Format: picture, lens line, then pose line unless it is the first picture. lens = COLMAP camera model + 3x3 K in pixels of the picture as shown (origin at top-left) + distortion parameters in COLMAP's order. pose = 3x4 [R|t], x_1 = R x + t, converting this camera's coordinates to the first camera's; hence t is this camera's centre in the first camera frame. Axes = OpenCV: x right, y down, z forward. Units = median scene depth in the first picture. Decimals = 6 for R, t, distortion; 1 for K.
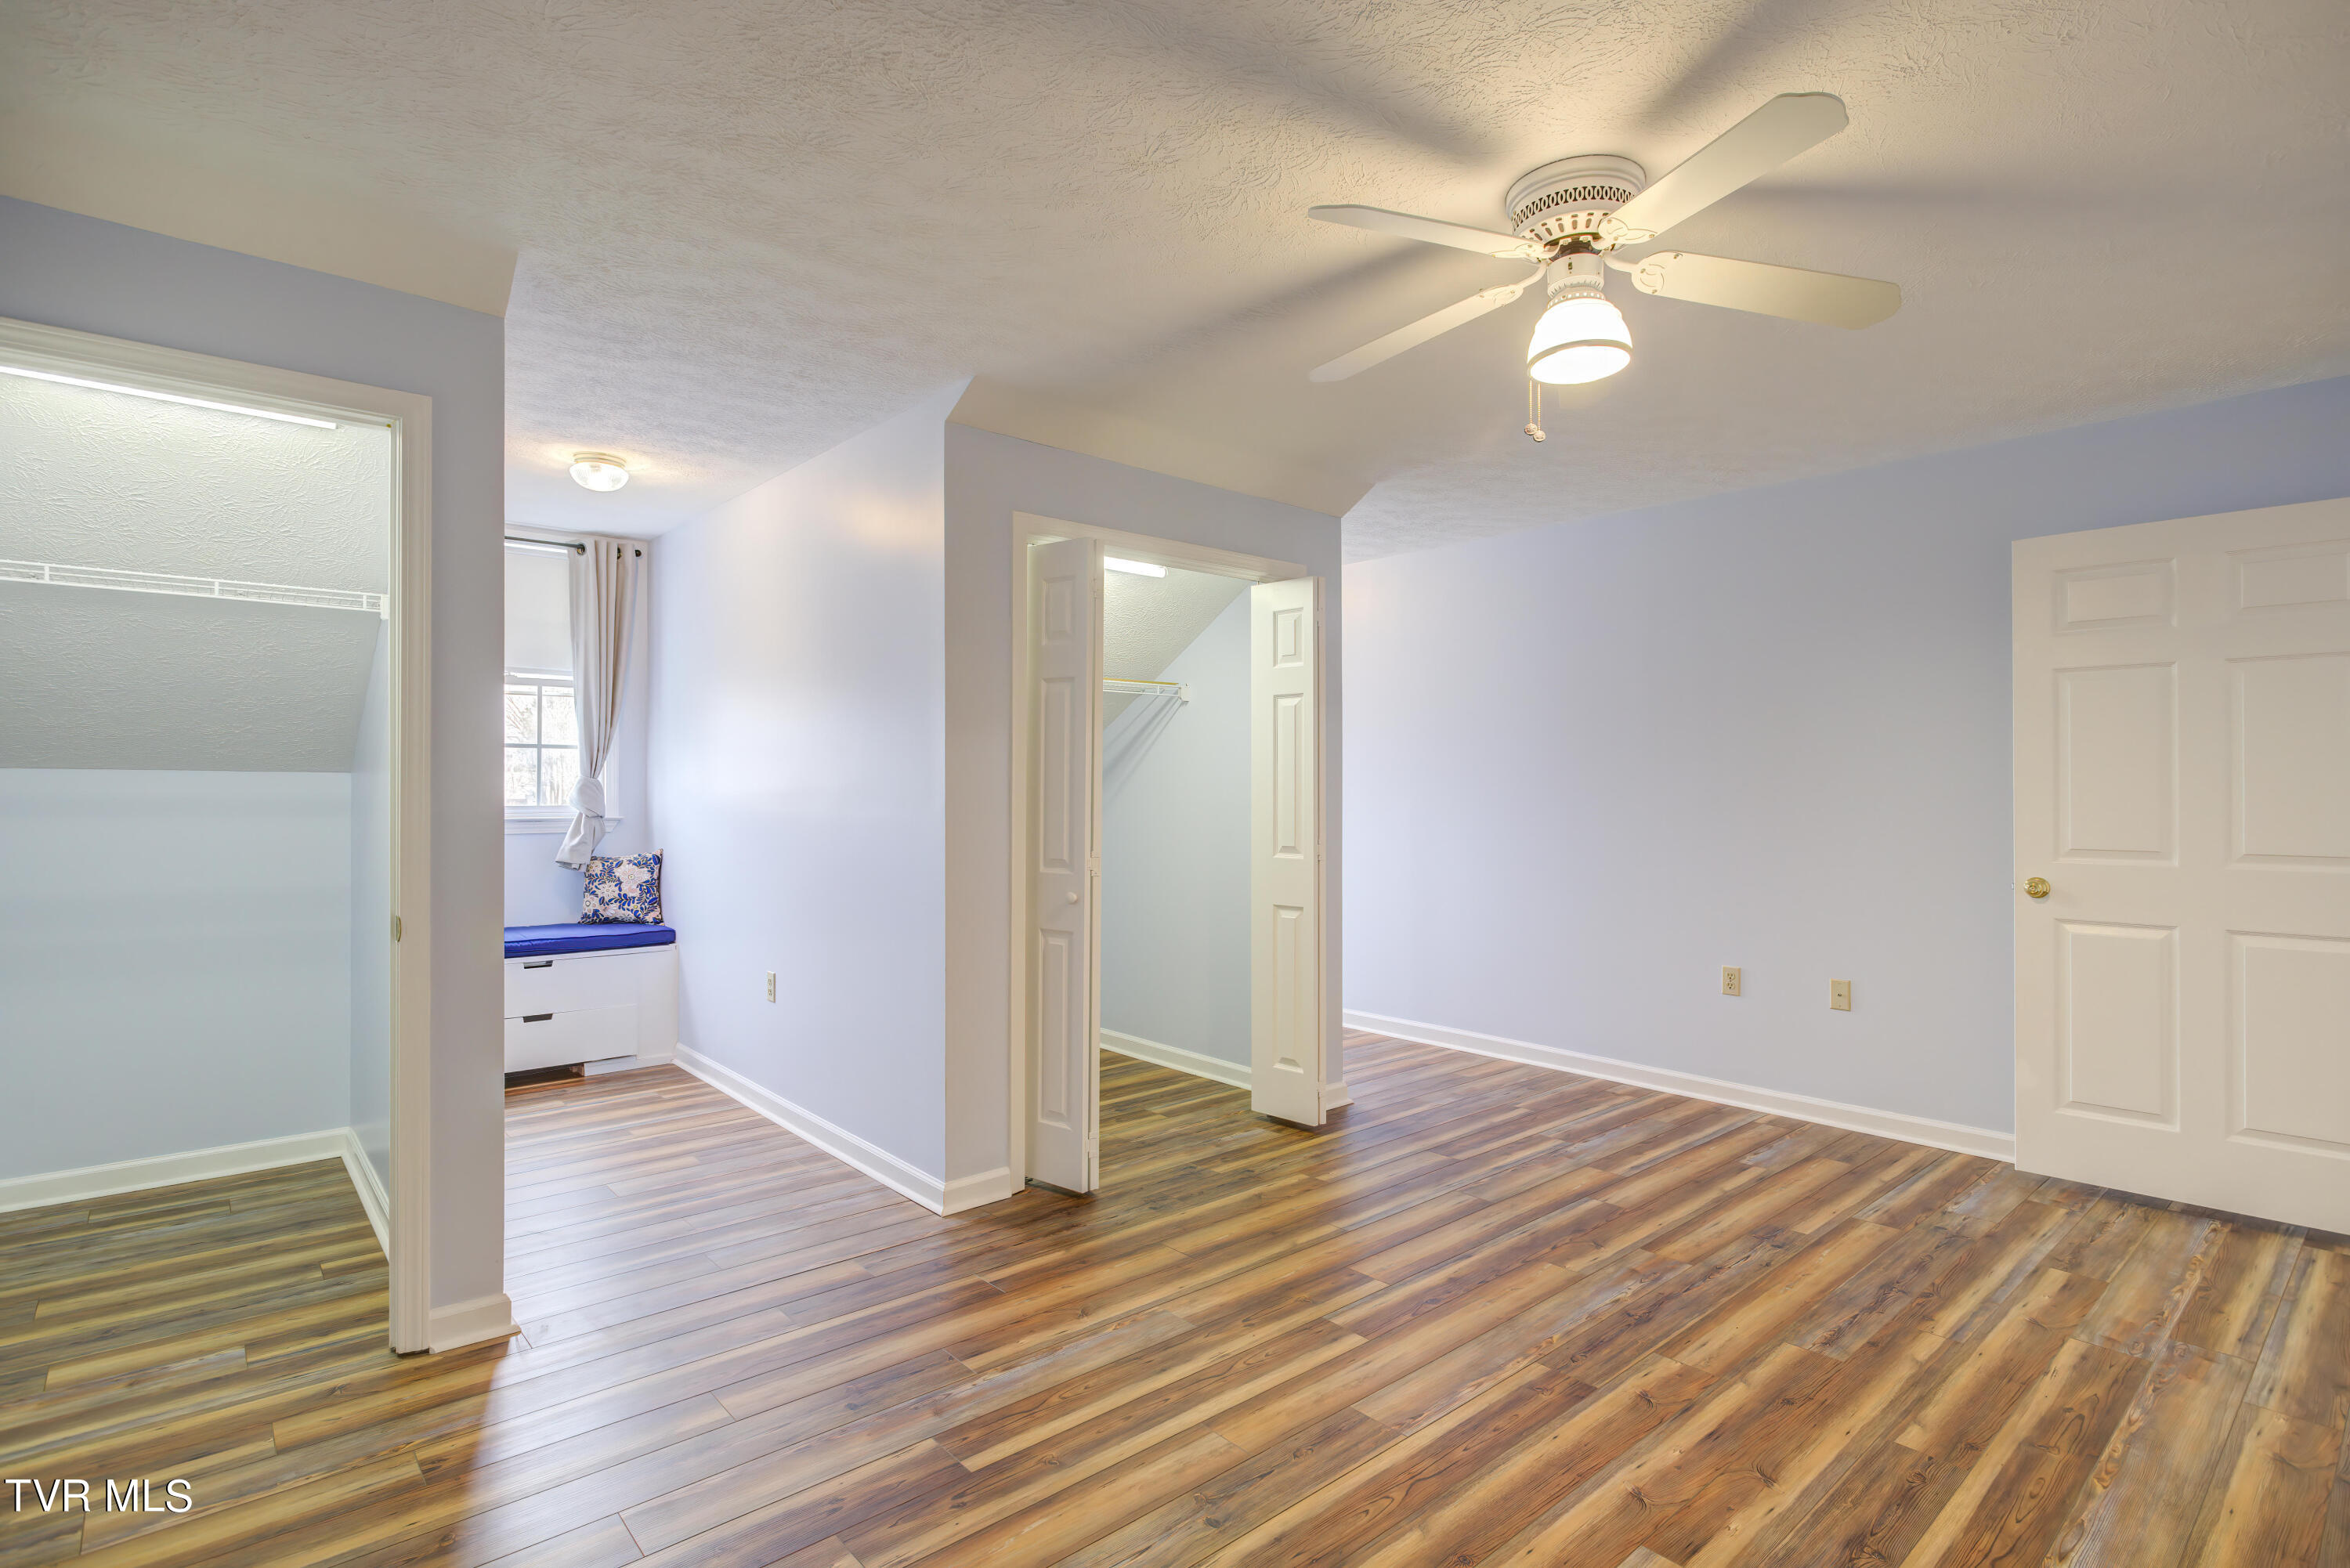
lens RADIAL K [[1143.2, 0, 1187.7], [0, 1143.2, 781.7], [0, 0, 1]] dist [-0.009850, 0.004056]
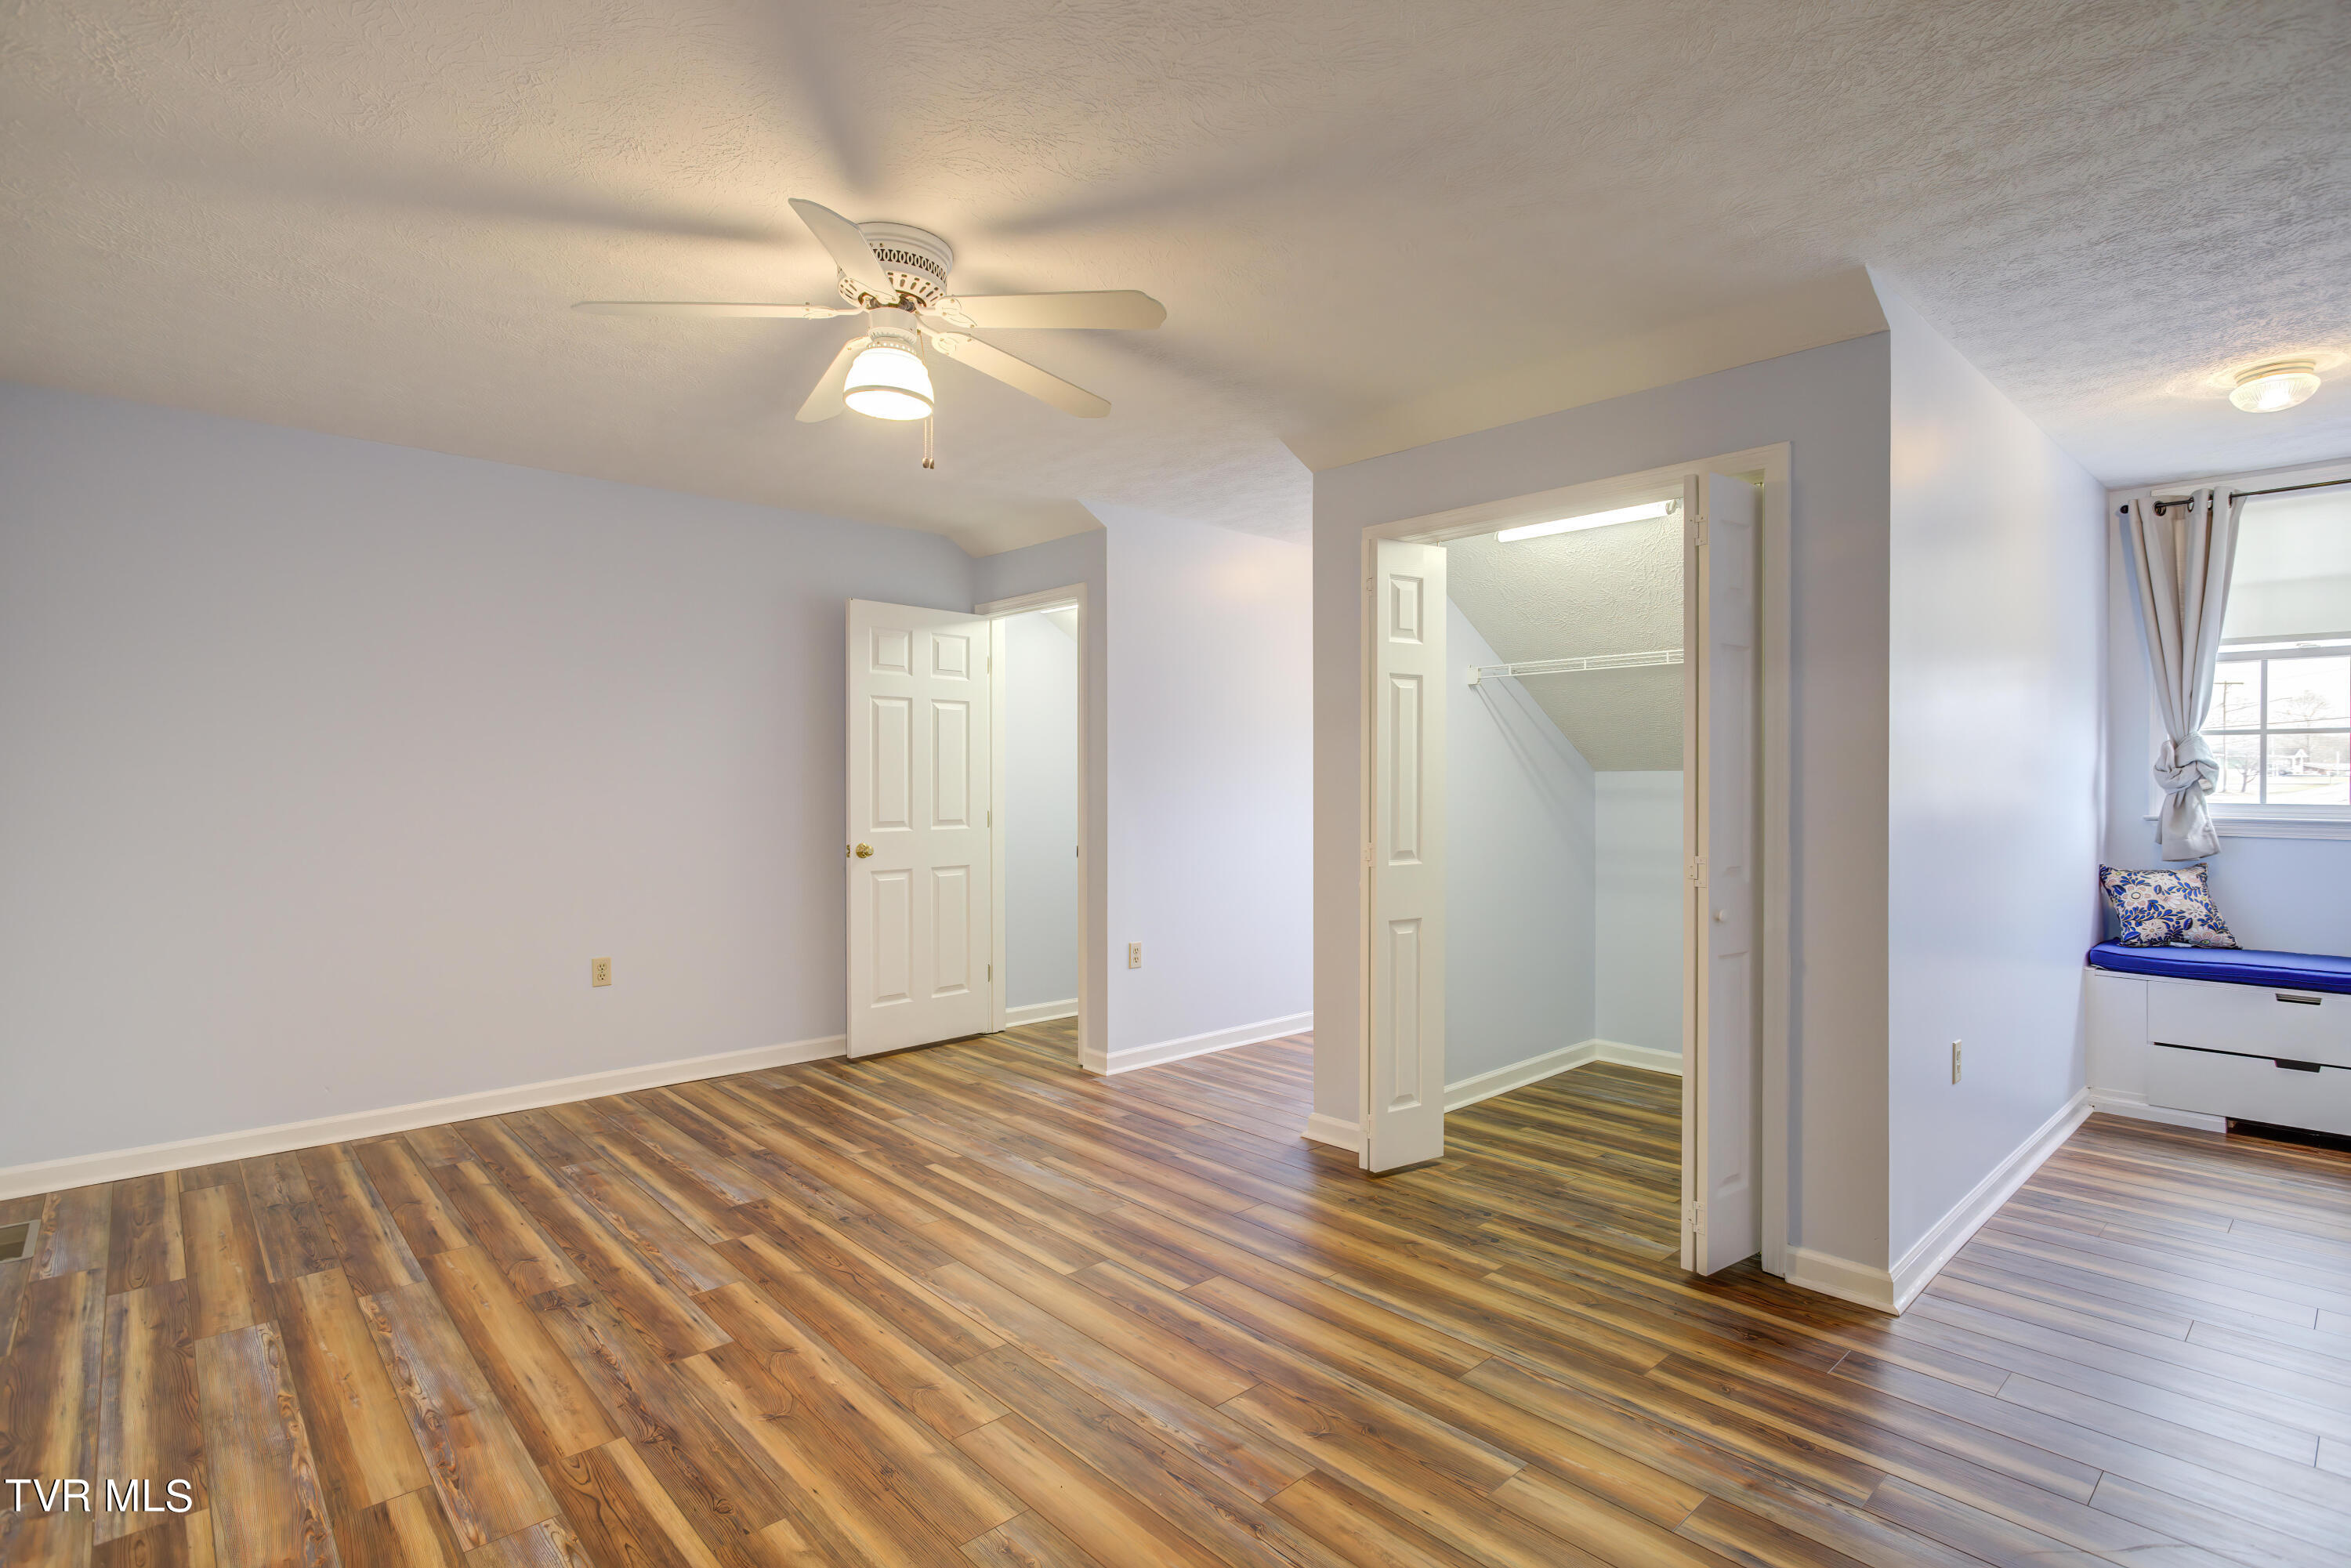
lens RADIAL K [[1143.8, 0, 1181.5], [0, 1143.8, 784.7], [0, 0, 1]] dist [-0.009850, 0.004056]
pose [[0.018563, 0.001335, -0.999827, 1.338464], [0.005721, 0.999983, 0.001441, 0.007194], [0.999811, -0.005746, 0.018555, 1.145188]]
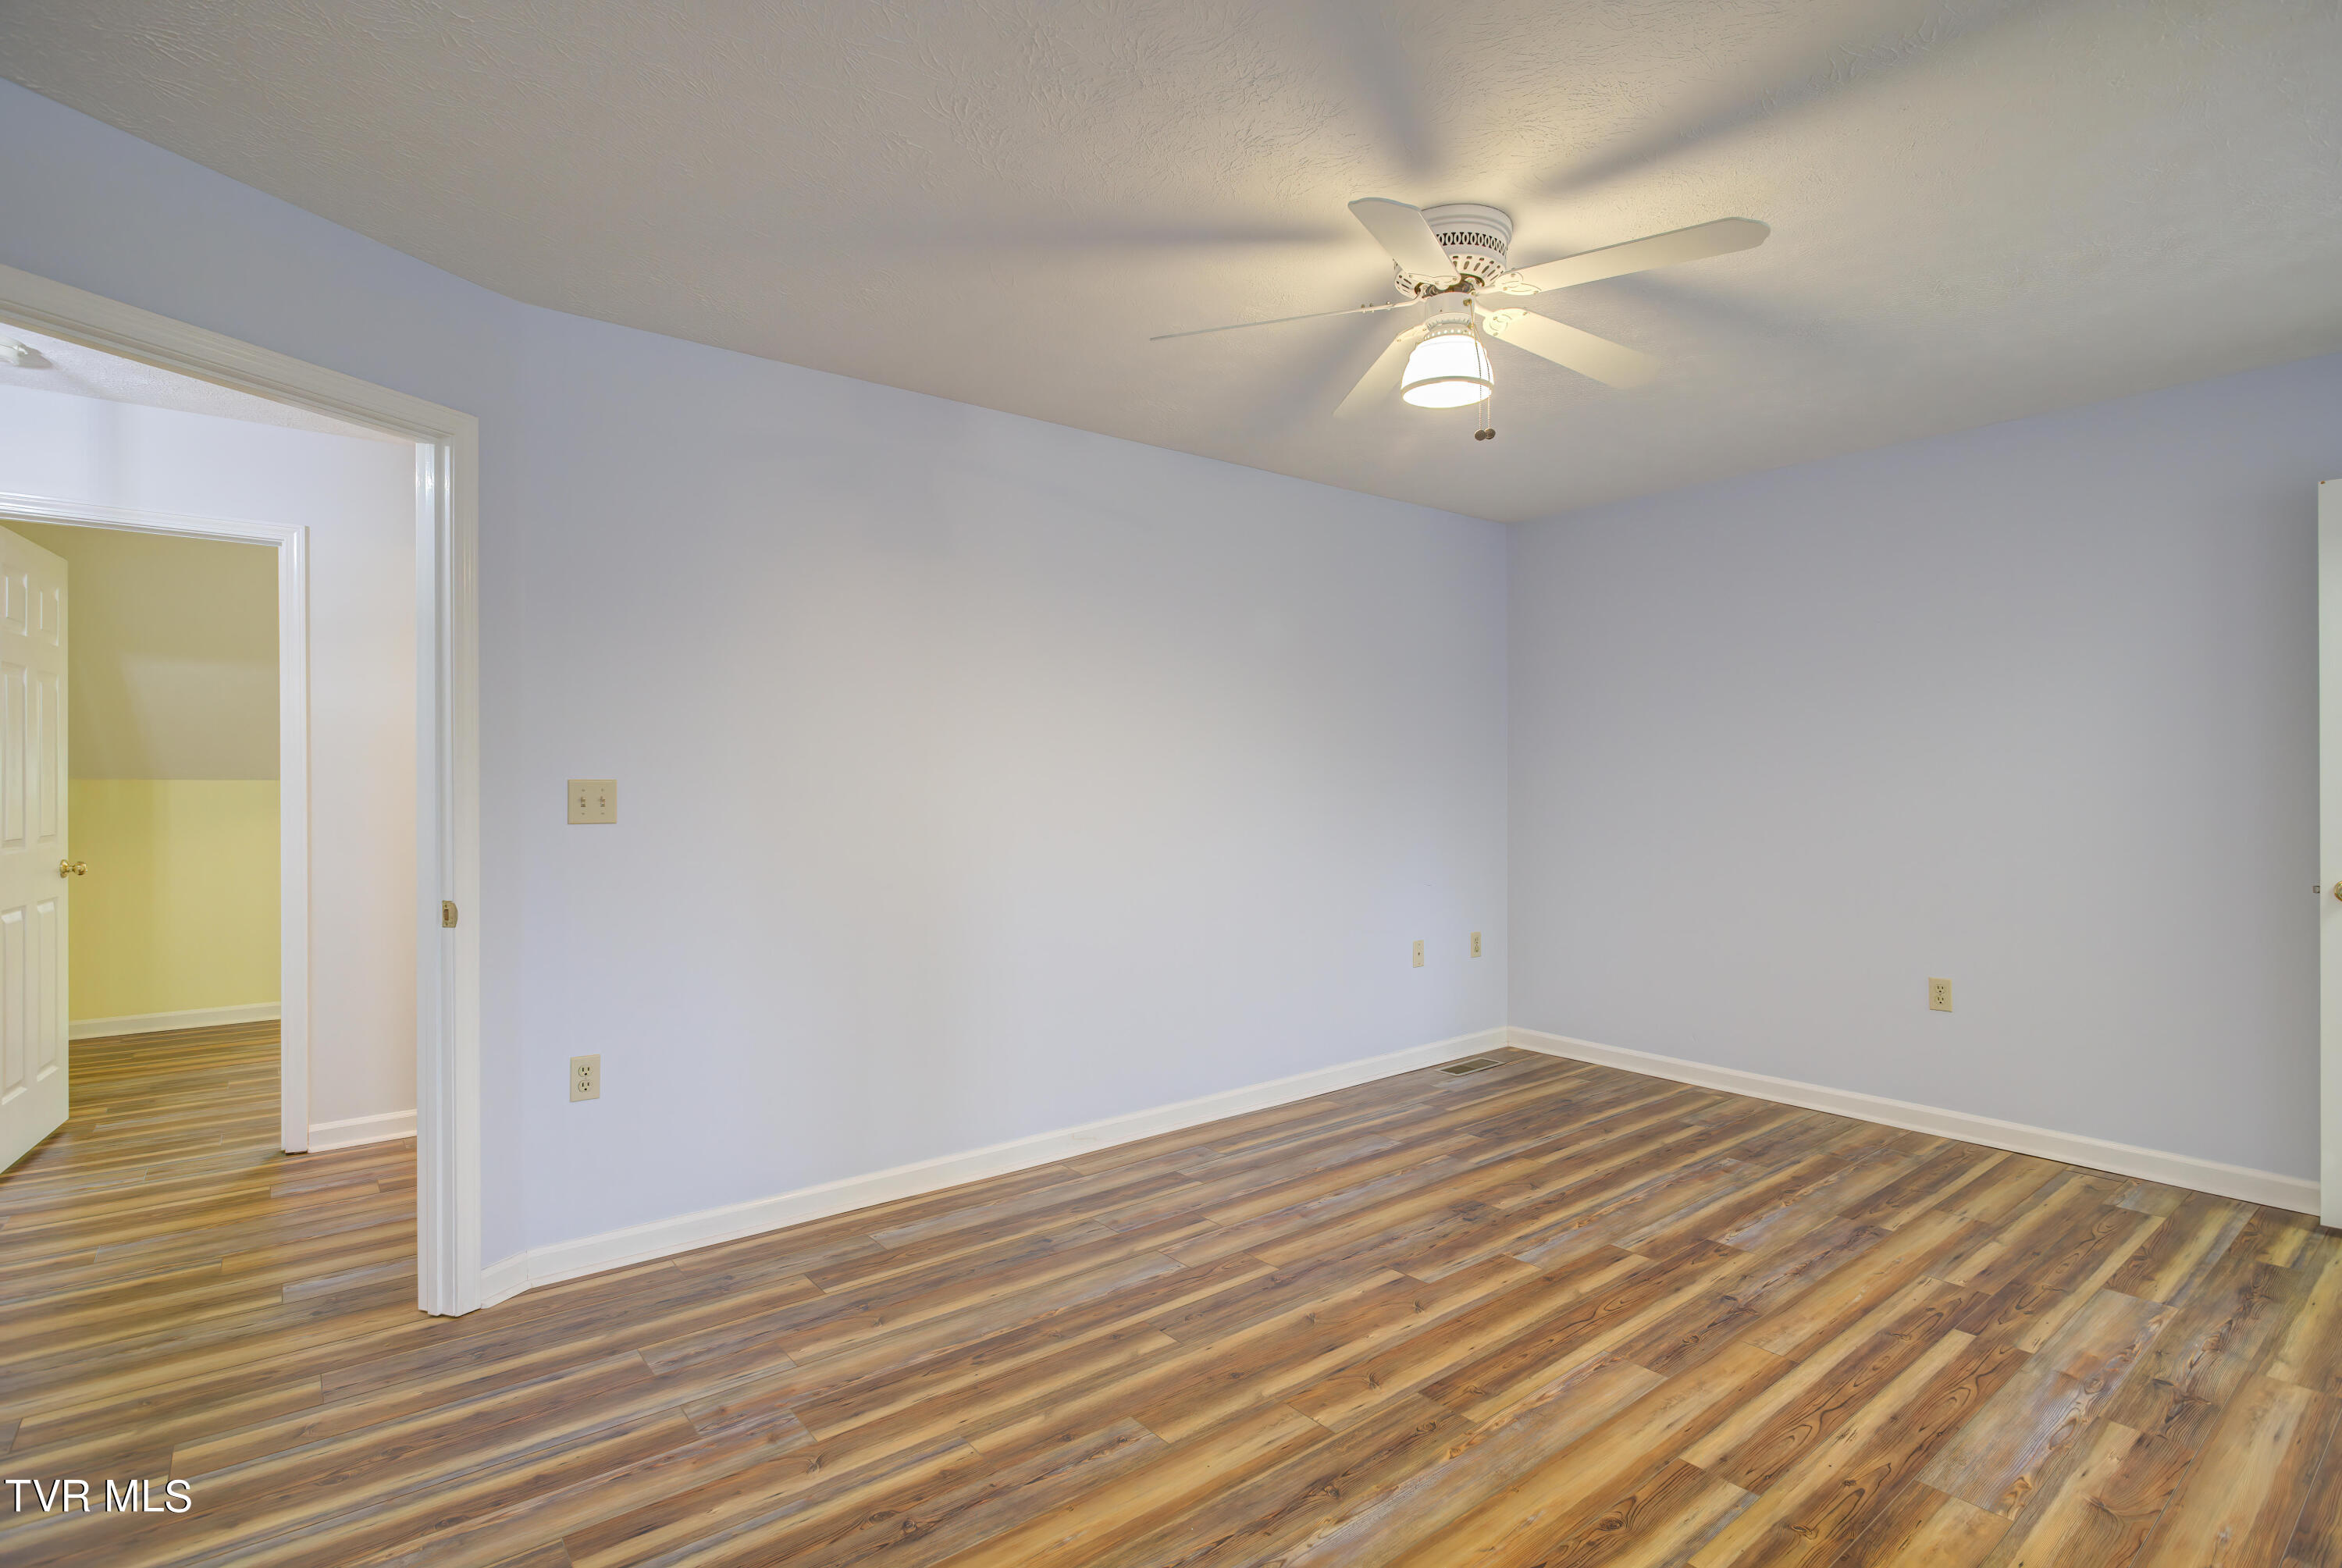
lens RADIAL K [[1139.3, 0, 1160.7], [0, 1139.3, 788.1], [0, 0, 1]] dist [-0.009850, 0.004056]
pose [[-0.998067, 0.000974, 0.062144, 0.498859], [0.000956, 0.999999, -0.000317, 0.012127], [-0.062145, -0.000257, -0.998067, 1.911667]]
